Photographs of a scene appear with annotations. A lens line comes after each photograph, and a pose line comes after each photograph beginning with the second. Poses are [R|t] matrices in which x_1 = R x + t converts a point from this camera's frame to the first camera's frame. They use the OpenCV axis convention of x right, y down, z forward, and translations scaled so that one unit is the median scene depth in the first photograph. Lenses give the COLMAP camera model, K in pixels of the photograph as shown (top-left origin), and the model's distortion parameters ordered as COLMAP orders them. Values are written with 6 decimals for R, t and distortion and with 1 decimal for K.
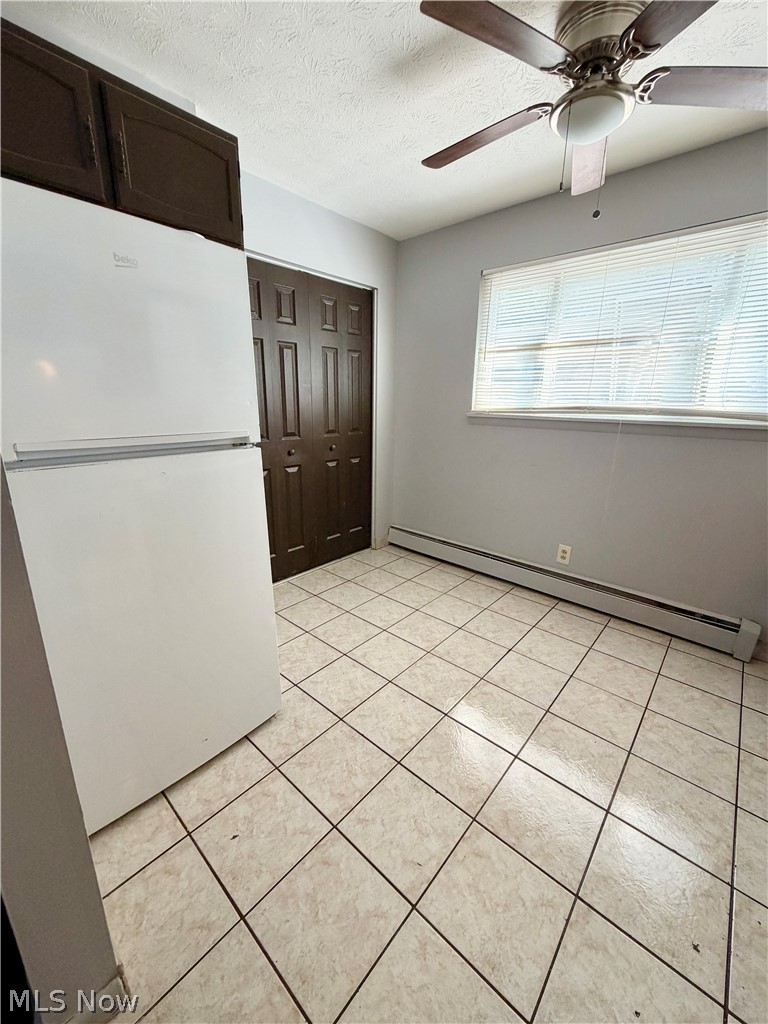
lens RADIAL K [[408.2, 0, 393.9], [0, 408.2, 509.7], [0, 0, 1]] dist [0.007095, -0.000107]
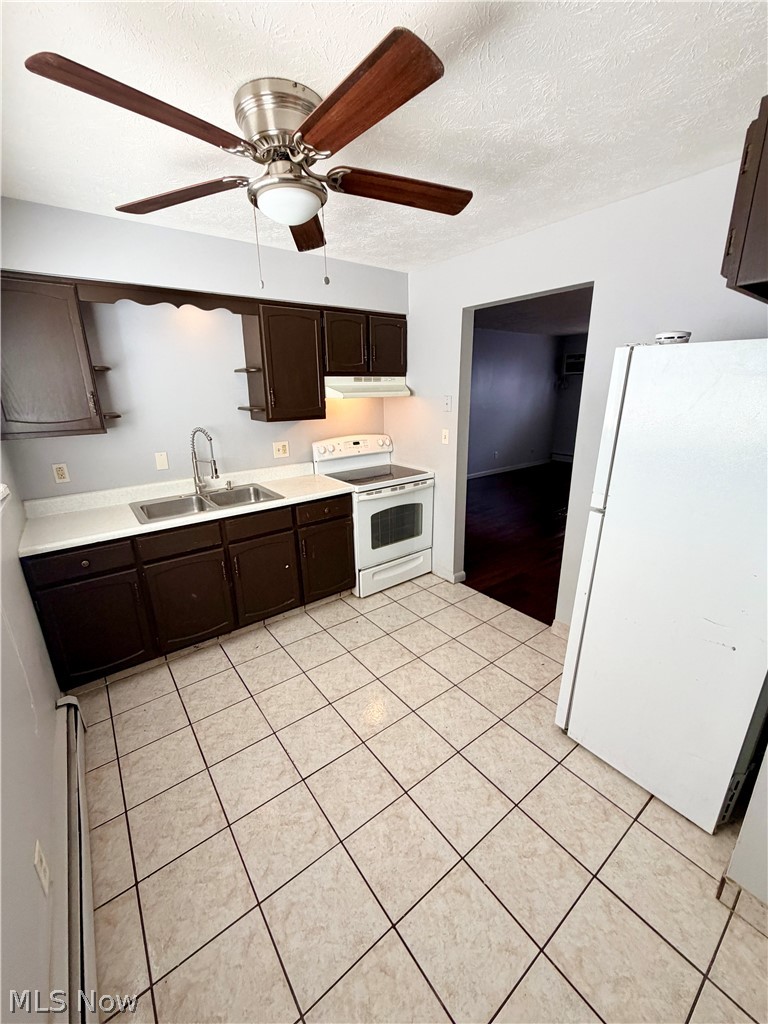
lens RADIAL K [[408.2, 0, 387.6], [0, 408.2, 510.3], [0, 0, 1]] dist [0.007095, -0.000107]
pose [[-0.977636, -0.057154, 0.202390, -0.008471], [0.061851, 0.841662, 0.536451, -0.517186], [-0.201004, 0.536972, -0.819304, 1.331610]]
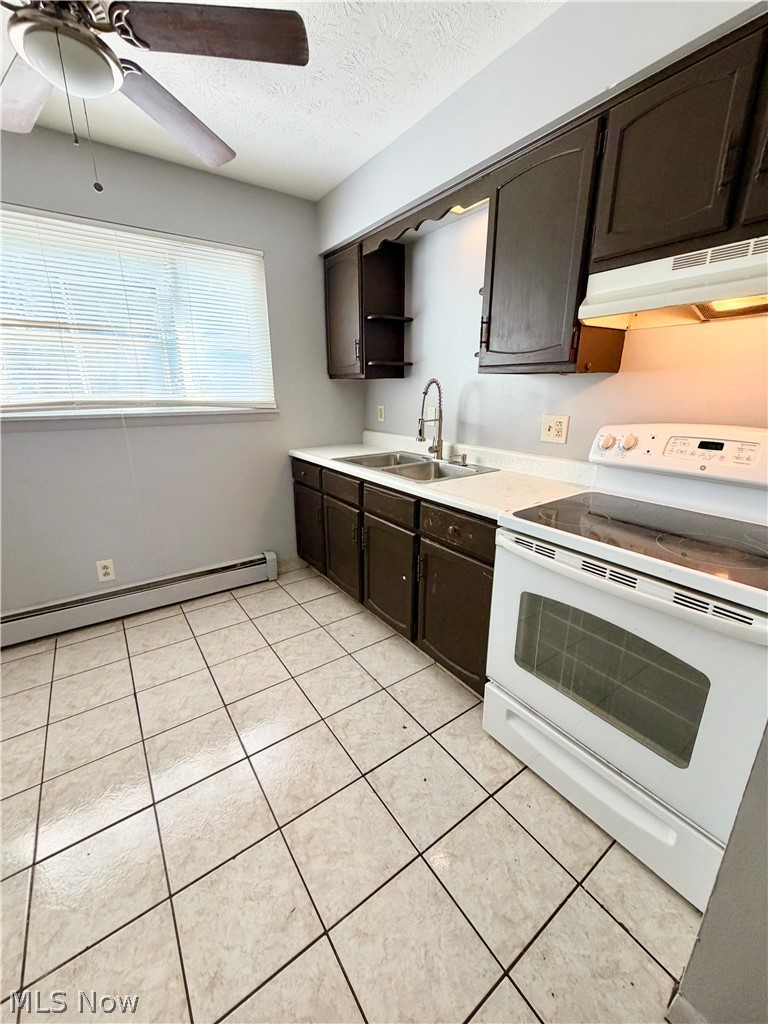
lens RADIAL K [[408.2, 0, 375.6], [0, 408.2, 507.9], [0, 0, 1]] dist [0.007095, -0.000107]
pose [[0.252233, -0.285807, 0.924496, -0.258840], [0.264908, 0.939284, 0.218103, -0.068029], [-0.930700, 0.189893, 0.312631, 0.201416]]
